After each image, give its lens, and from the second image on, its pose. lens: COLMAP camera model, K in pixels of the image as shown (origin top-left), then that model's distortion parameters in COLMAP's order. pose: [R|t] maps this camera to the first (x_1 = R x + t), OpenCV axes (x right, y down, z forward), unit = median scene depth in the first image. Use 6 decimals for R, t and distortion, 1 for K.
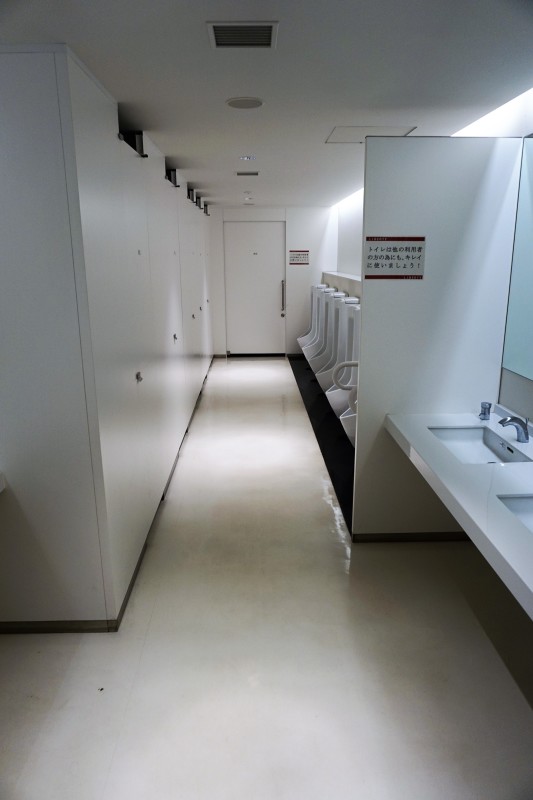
lens RADIAL K [[546.6, 0, 261.0], [0, 546.6, 401.0], [0, 0, 1]] dist [-0.023915, 0.006916]
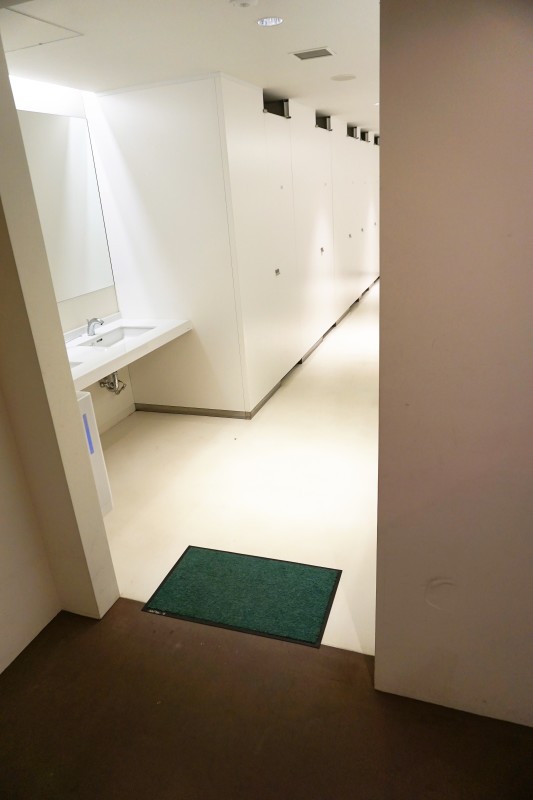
lens RADIAL K [[546.6, 0, 270.3], [0, 546.6, 396.8], [0, 0, 1]] dist [-0.023915, 0.006916]
pose [[0.931866, 0.071864, -0.355614, 0.375322], [-0.031936, 0.992629, 0.116909, 0.144747], [0.361394, -0.097587, 0.927292, -0.526477]]
